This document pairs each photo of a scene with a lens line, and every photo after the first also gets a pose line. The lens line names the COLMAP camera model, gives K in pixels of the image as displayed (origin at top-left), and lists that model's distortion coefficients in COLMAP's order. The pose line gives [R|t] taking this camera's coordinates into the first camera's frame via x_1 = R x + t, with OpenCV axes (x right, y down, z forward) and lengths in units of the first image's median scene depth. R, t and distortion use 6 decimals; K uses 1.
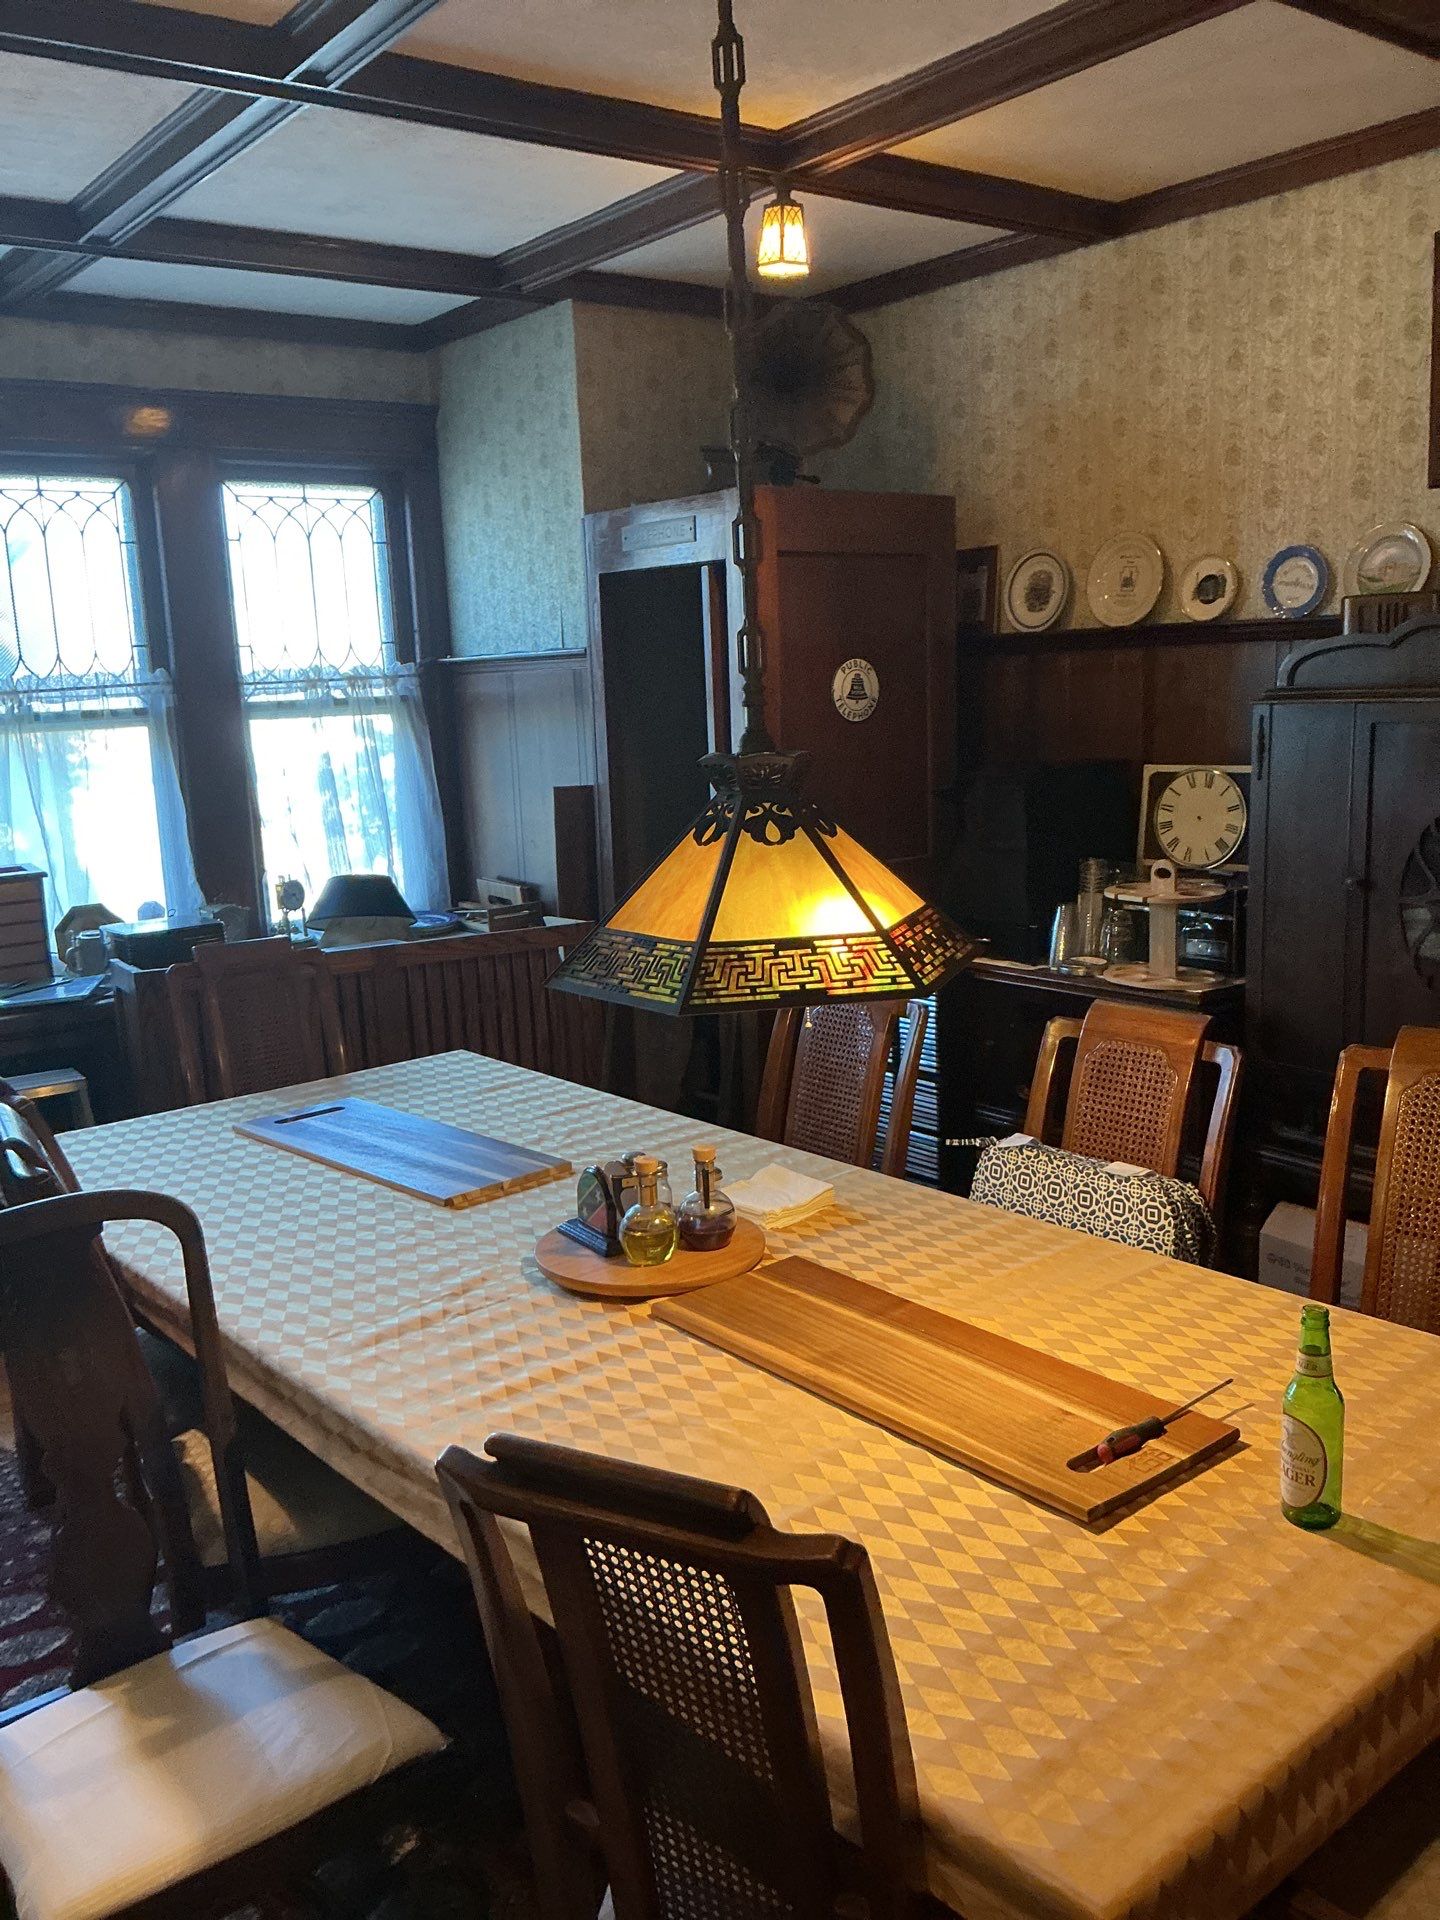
lens RADIAL K [[1588.9, 0, 717.5], [0, 1588.9, 959.5], [0, 0, 1]] dist [0.096720, -0.186905]
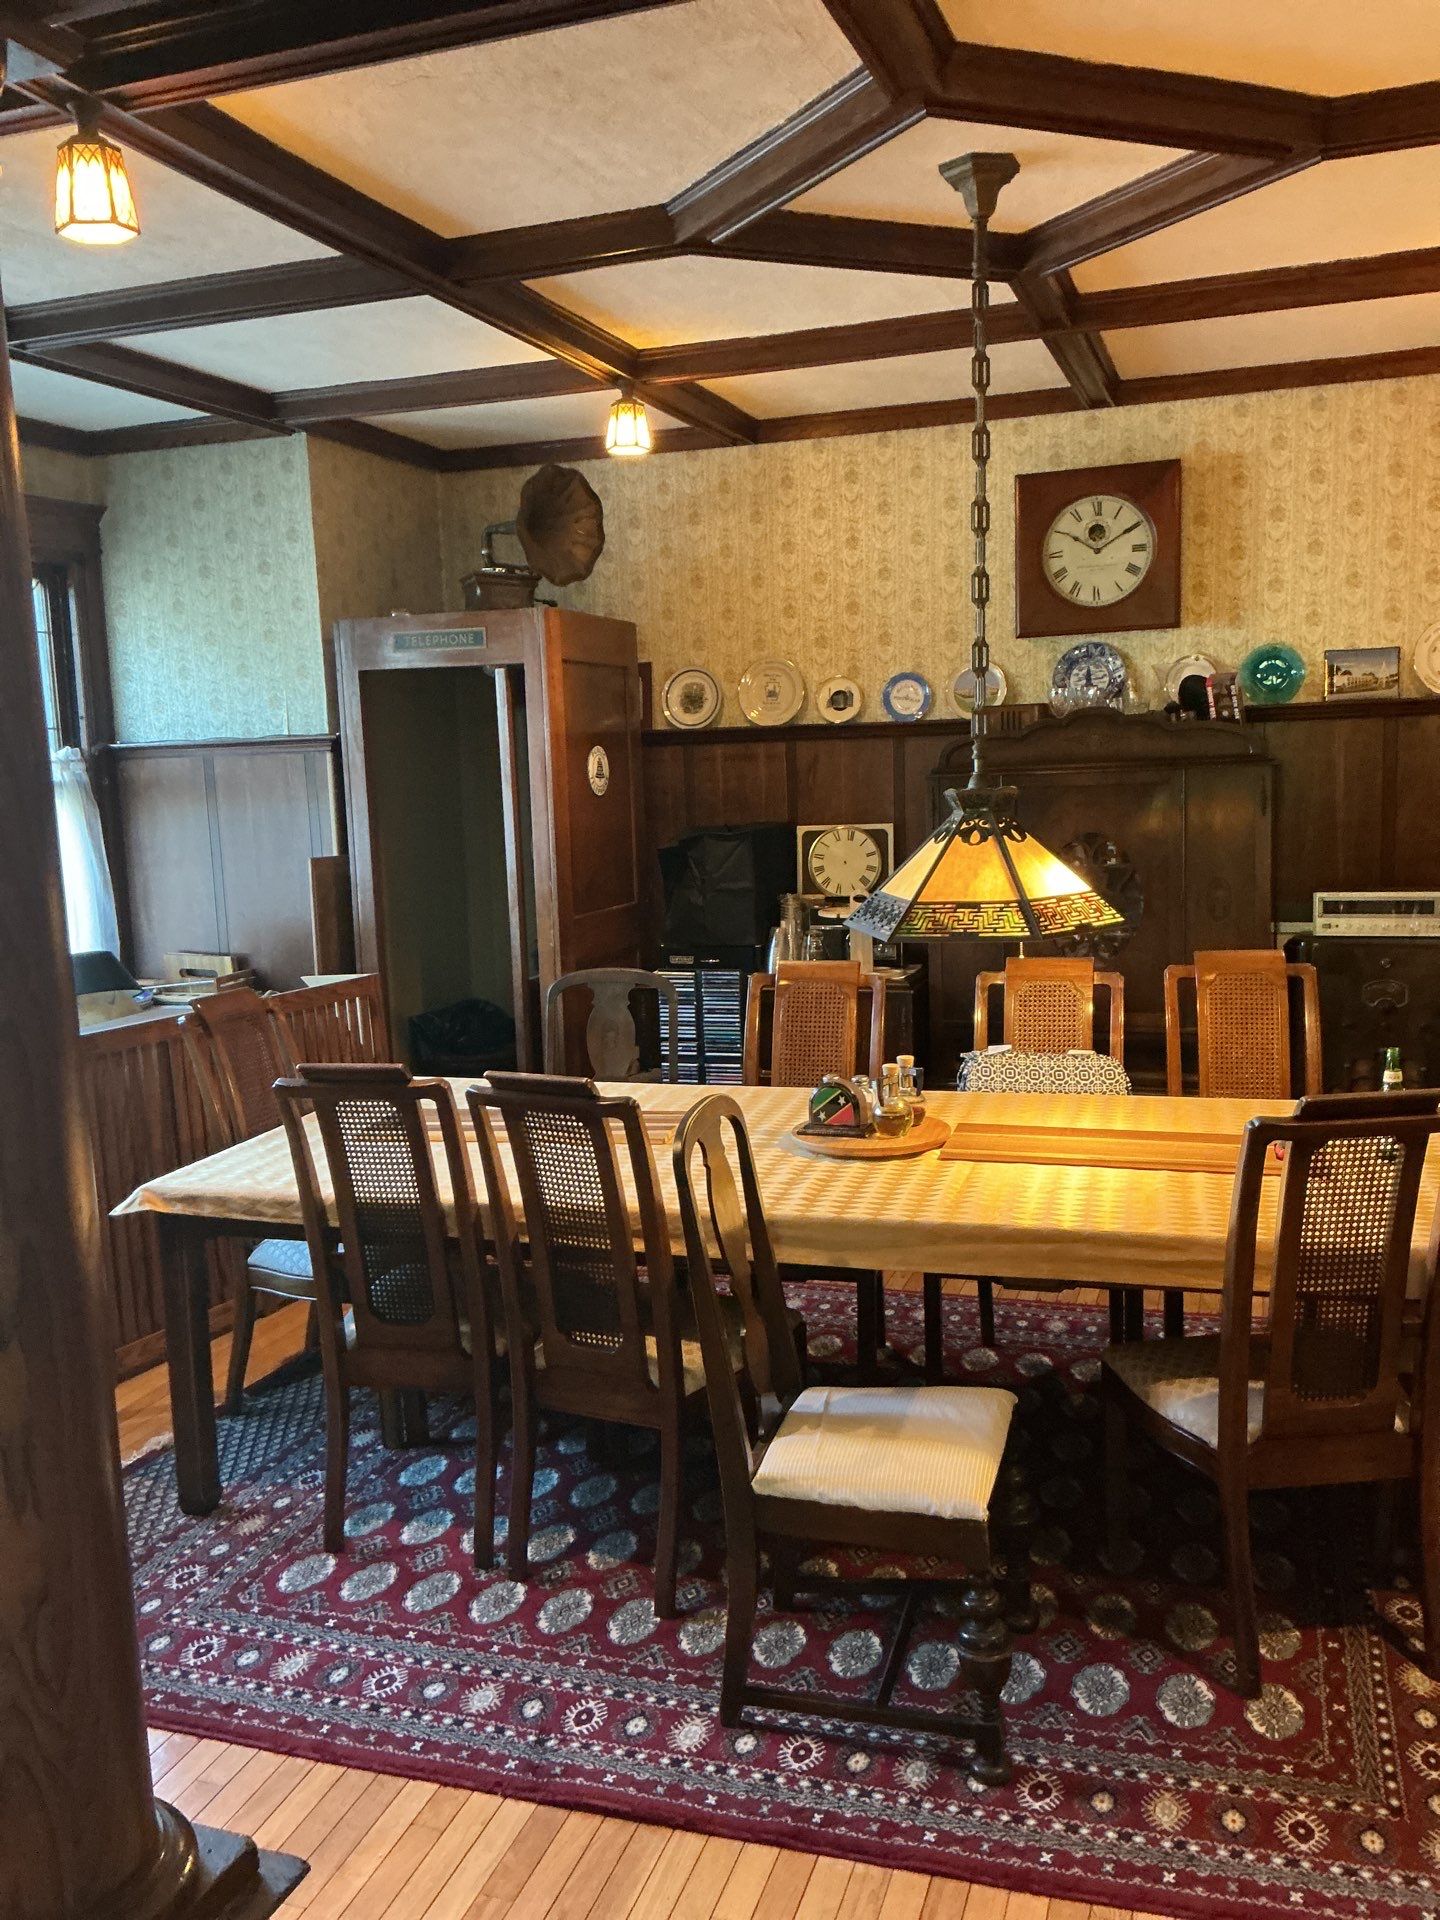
lens RADIAL K [[1588.9, 0, 721.5], [0, 1588.9, 965.3], [0, 0, 1]] dist [0.096720, -0.186905]
pose [[0.833232, -0.063909, 0.549218, -0.529240], [0.101557, 0.994088, -0.038399, 0.040440], [-0.543517, 0.087772, 0.834796, -0.082112]]
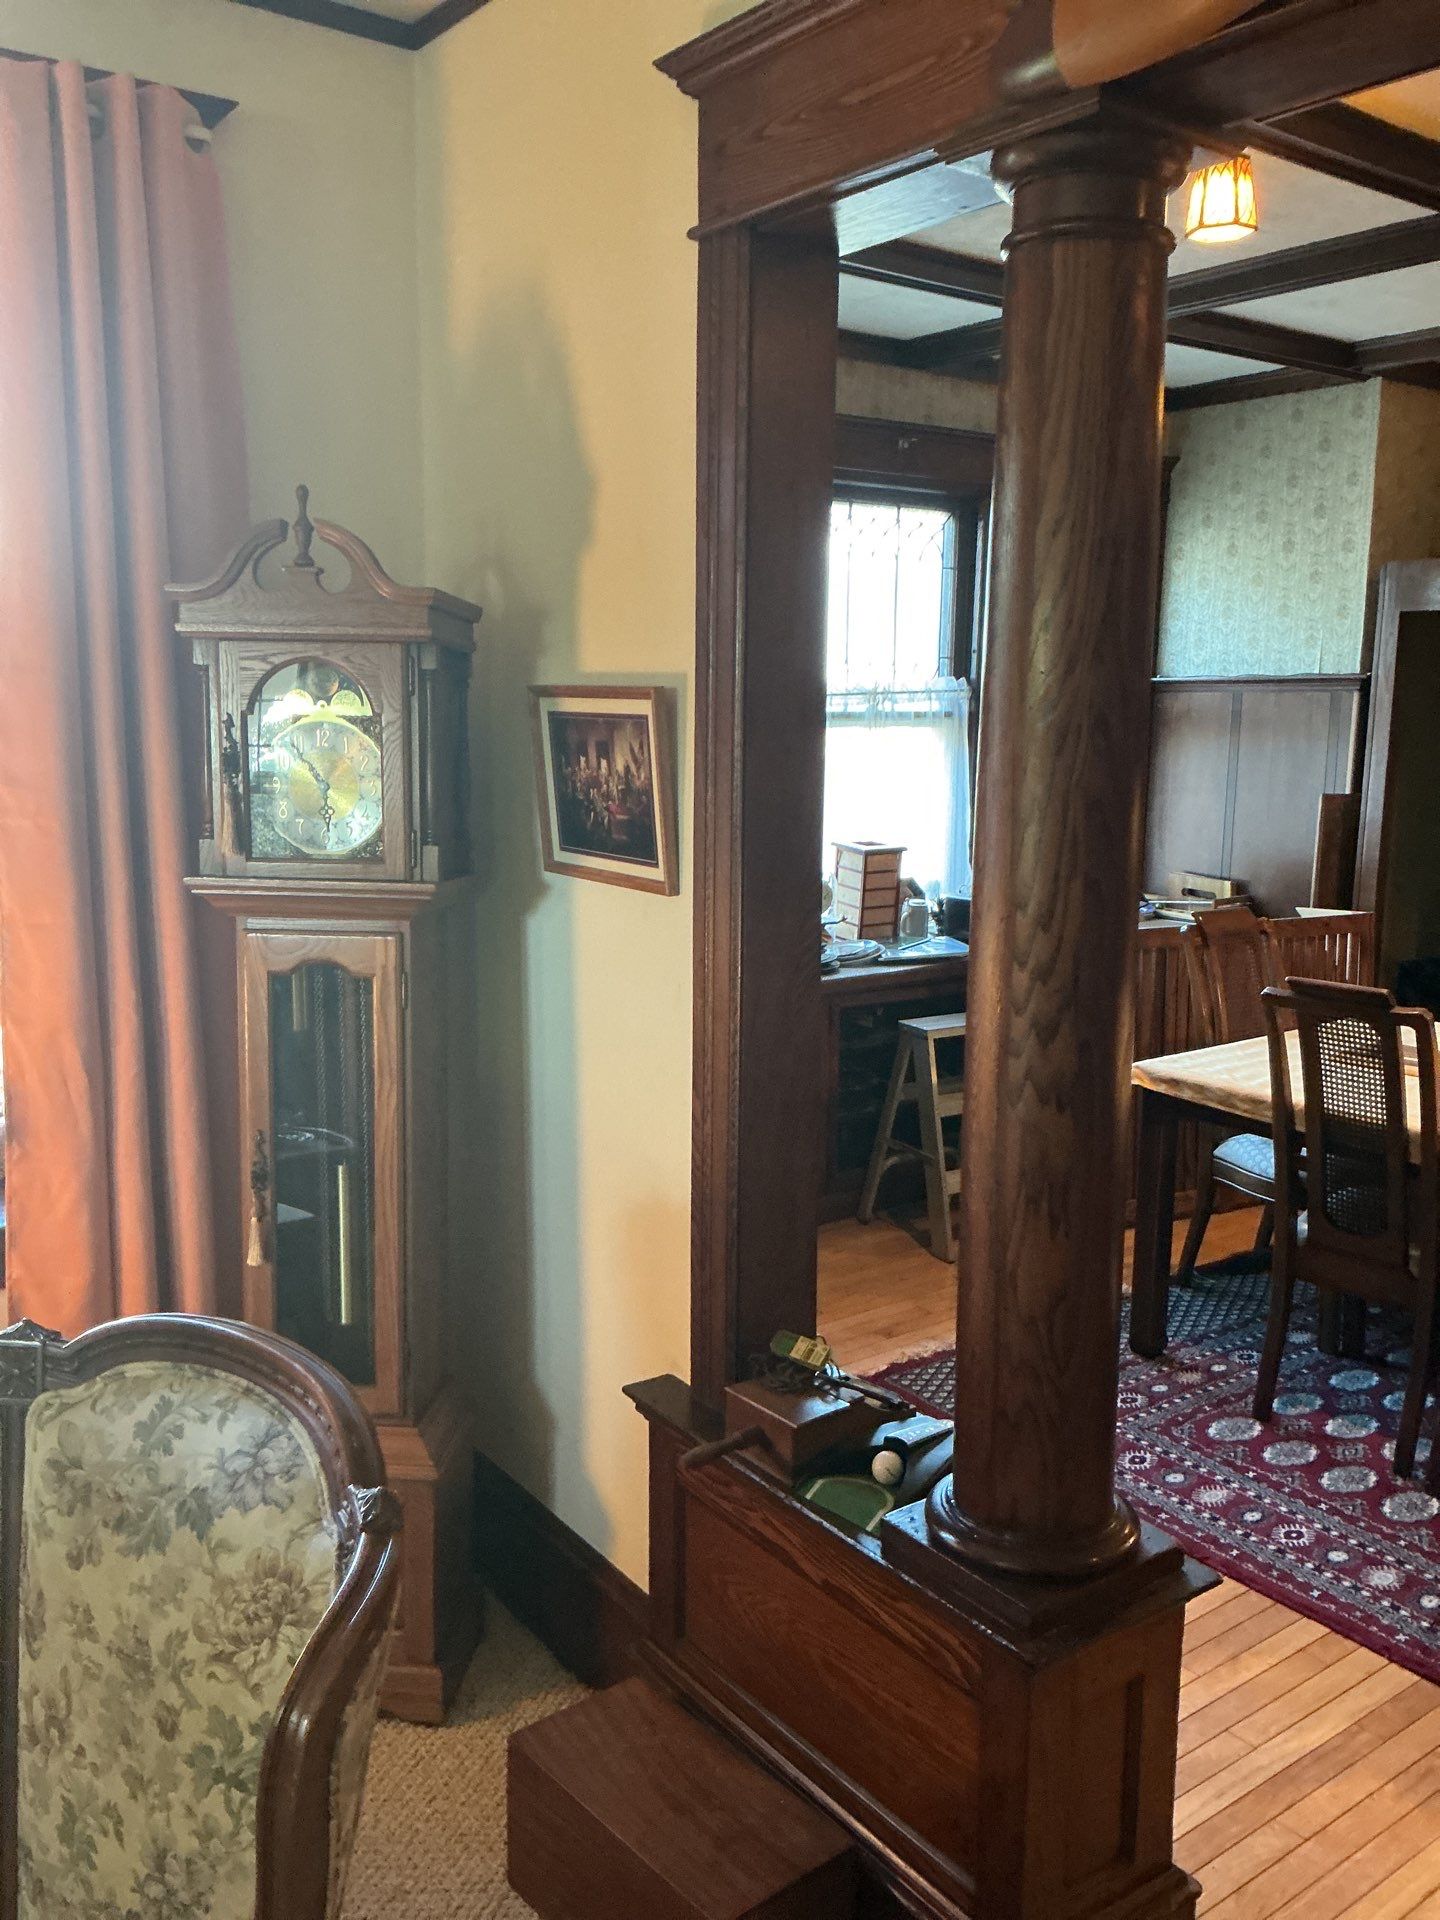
lens RADIAL K [[1588.9, 0, 726.0], [0, 1588.9, 962.5], [0, 0, 1]] dist [0.096720, -0.186905]
pose [[0.998472, 0.054193, -0.010775, -0.564735], [-0.054355, 0.998405, -0.015287, 0.057981], [0.009929, 0.015849, 0.999825, -0.169130]]
